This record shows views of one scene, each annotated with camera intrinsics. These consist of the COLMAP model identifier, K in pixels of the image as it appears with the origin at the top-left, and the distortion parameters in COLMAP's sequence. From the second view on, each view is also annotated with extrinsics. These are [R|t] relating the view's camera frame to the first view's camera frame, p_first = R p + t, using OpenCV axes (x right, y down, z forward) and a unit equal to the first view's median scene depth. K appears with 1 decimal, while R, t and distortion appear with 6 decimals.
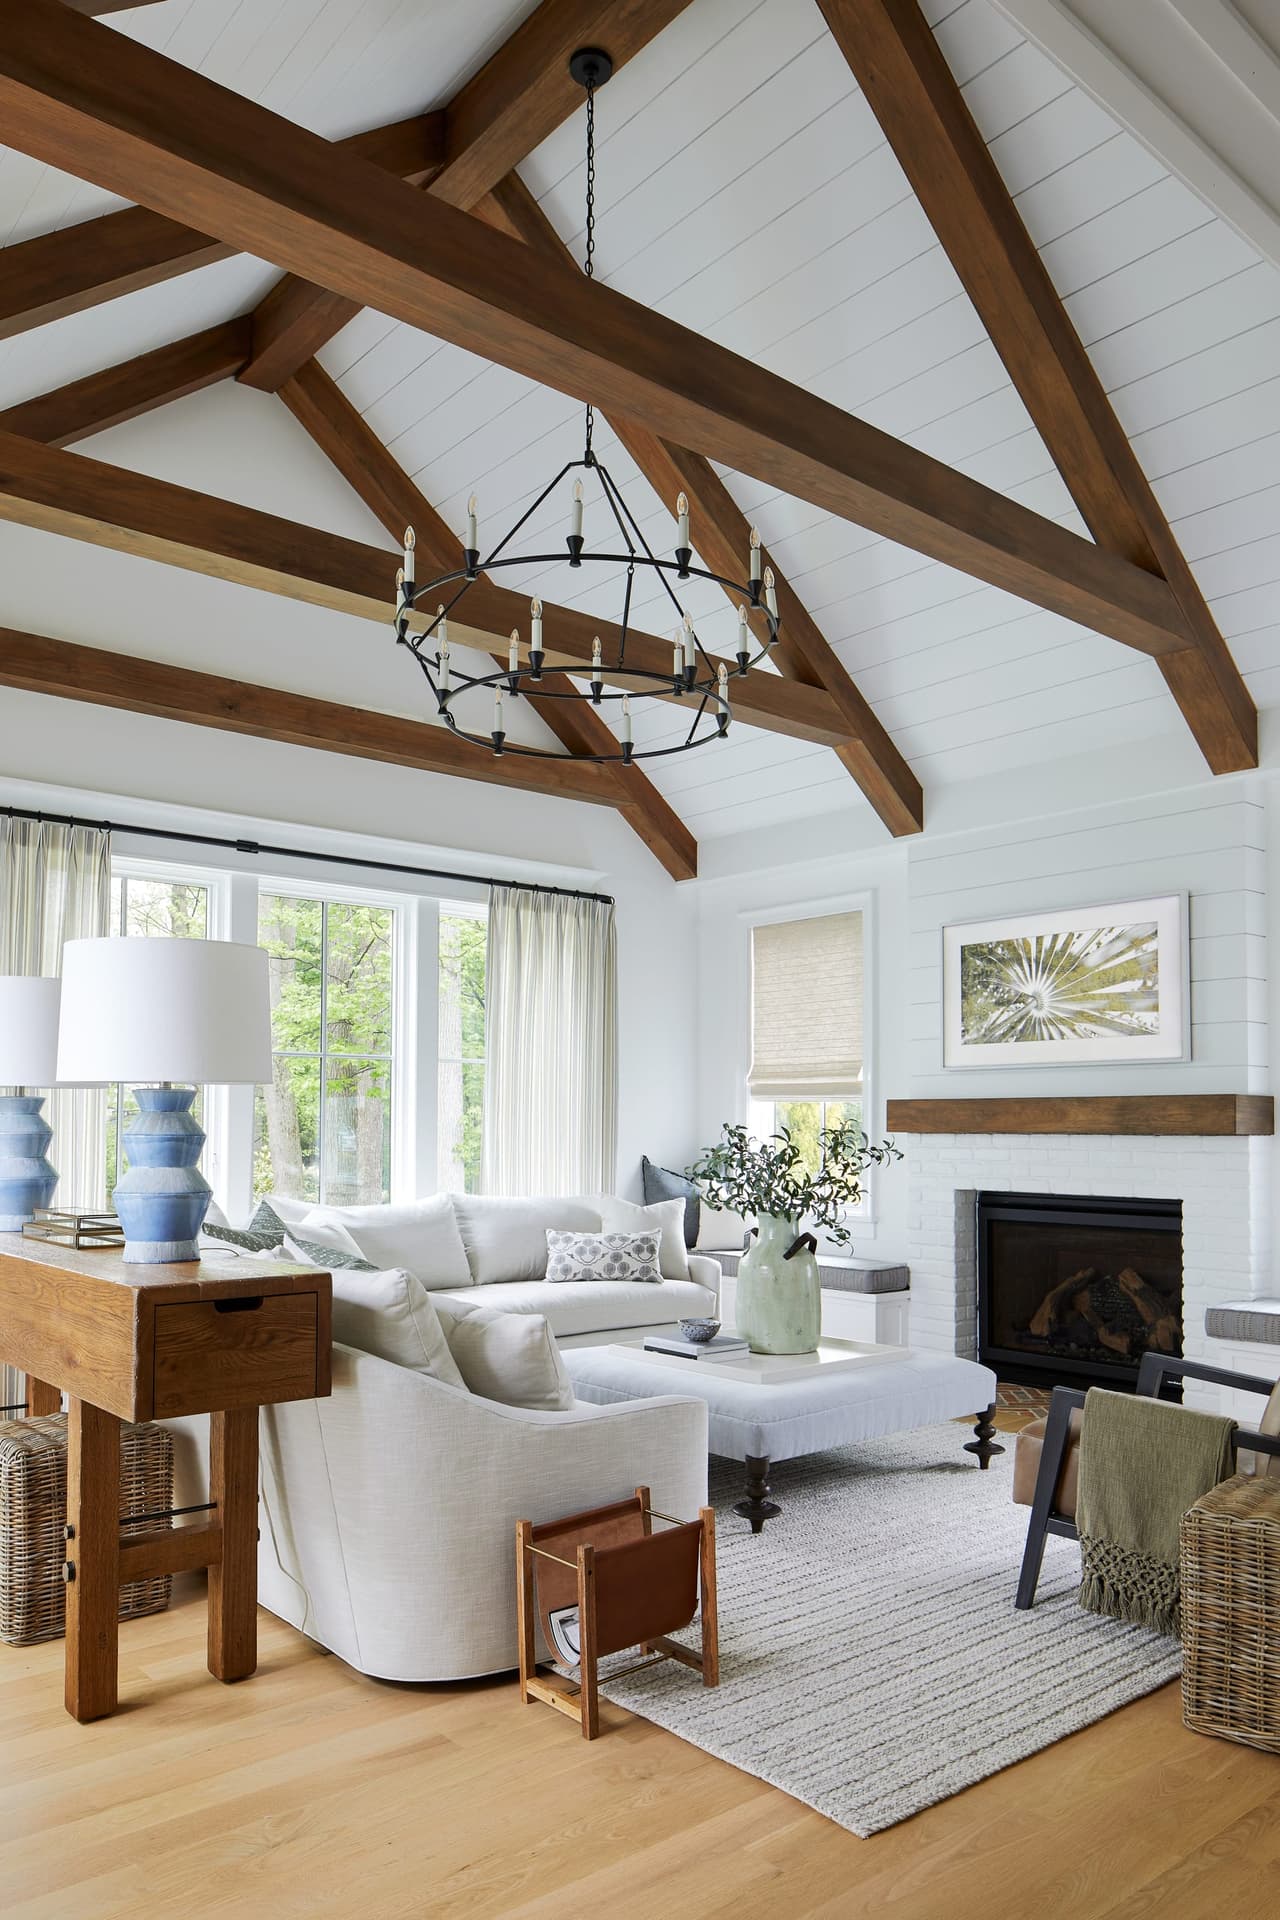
lens RADIAL K [[1332.6, 0, 637.4], [0, 1332.6, 1057.1], [0, 0, 1]] dist [-0.004959, -0.000389]
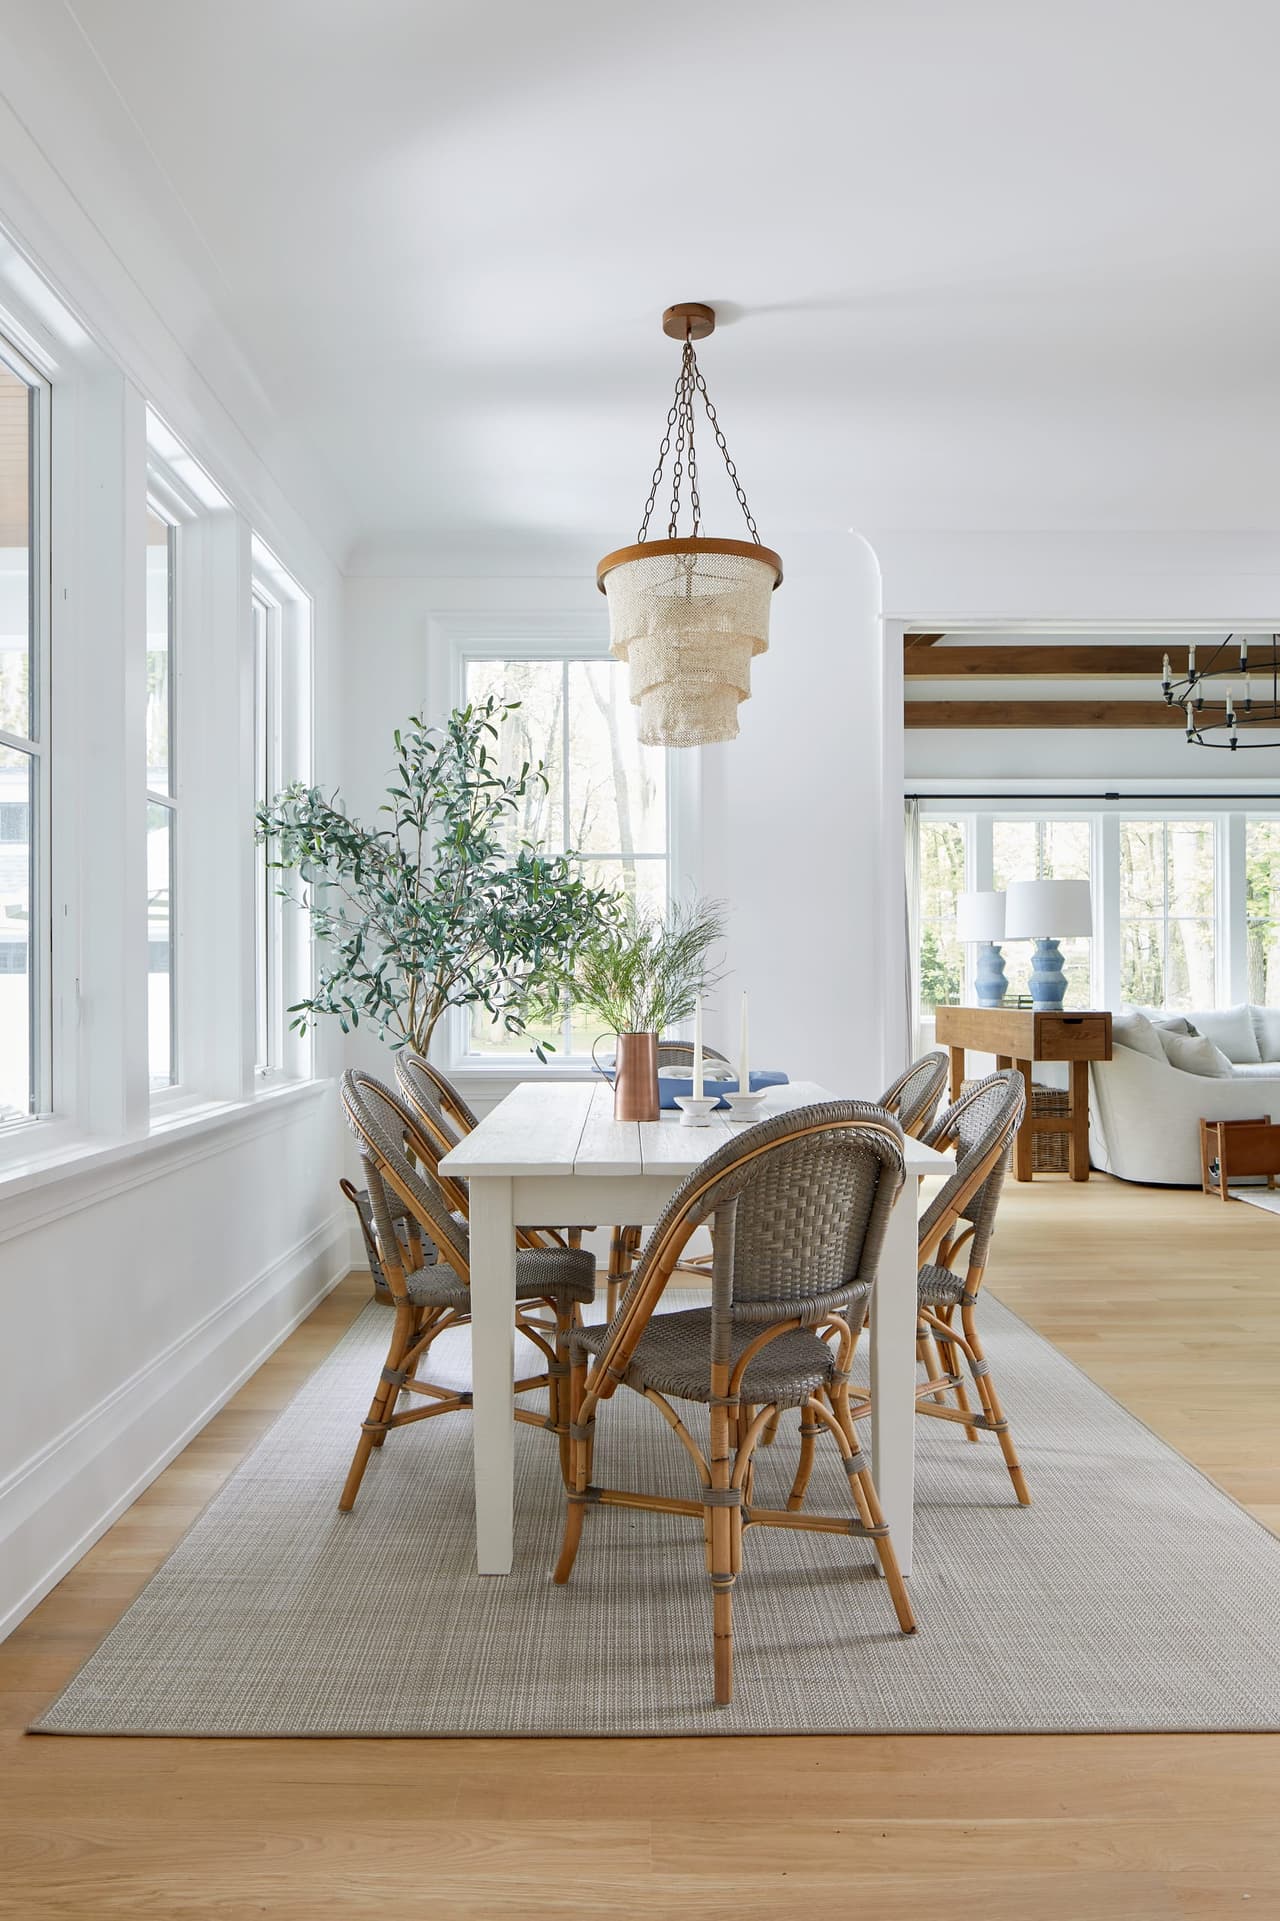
lens RADIAL K [[1300.6, 0, 640.0], [0, 1300.6, 960.5], [0, 0, 1]] dist [-0.008790, 0.000391]
pose [[0.768934, -0.013273, -0.639191, 0.392943], [0.035463, 0.999131, 0.021913, -0.011614], [0.638344, -0.039517, 0.768736, -0.866274]]
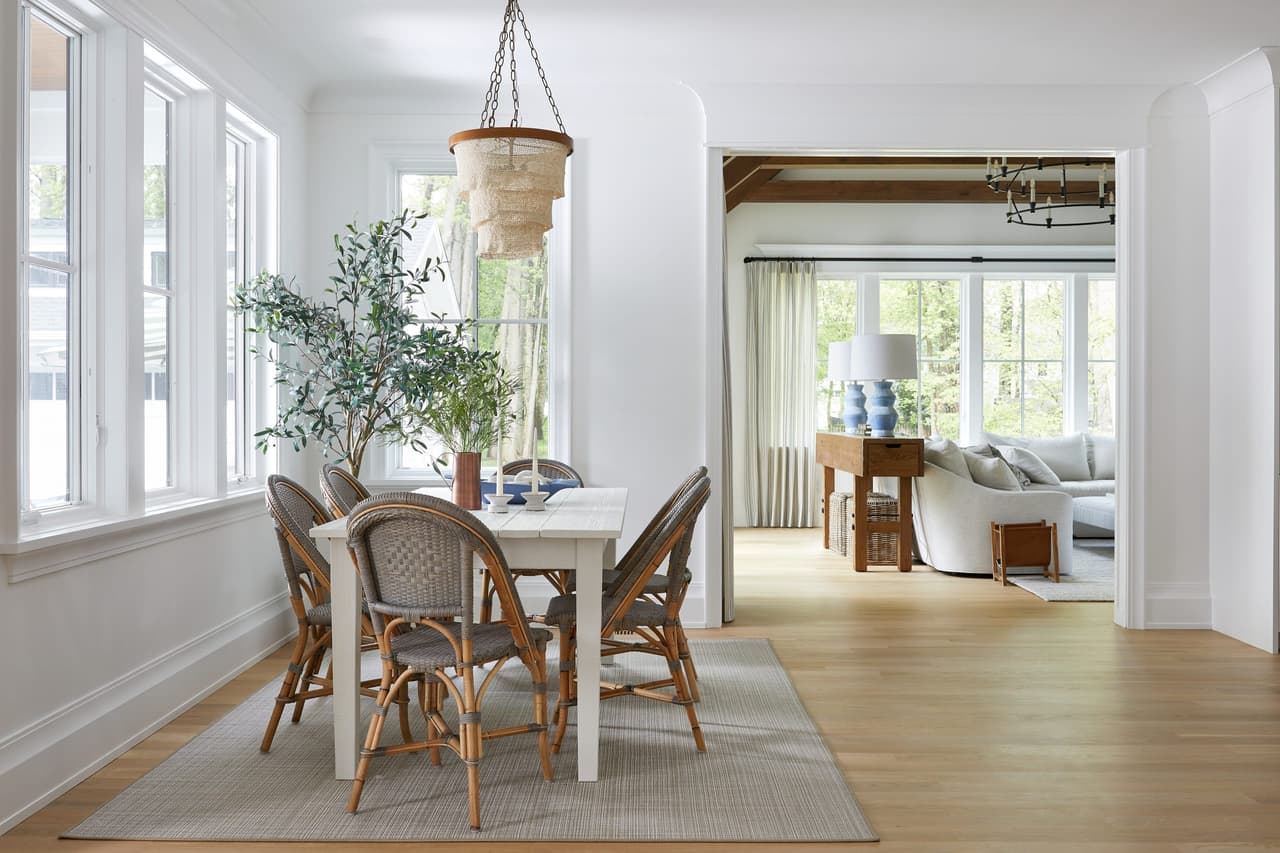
lens RADIAL K [[1214.0, 0, 658.4], [0, 1214.0, 400.0], [0, 0, 1]] dist [-0.001775, -0.007533]
pose [[0.768720, -0.002053, -0.639582, 0.691094], [0.030279, 0.998990, 0.033187, -0.027991], [0.638868, -0.044877, 0.768006, -0.989037]]
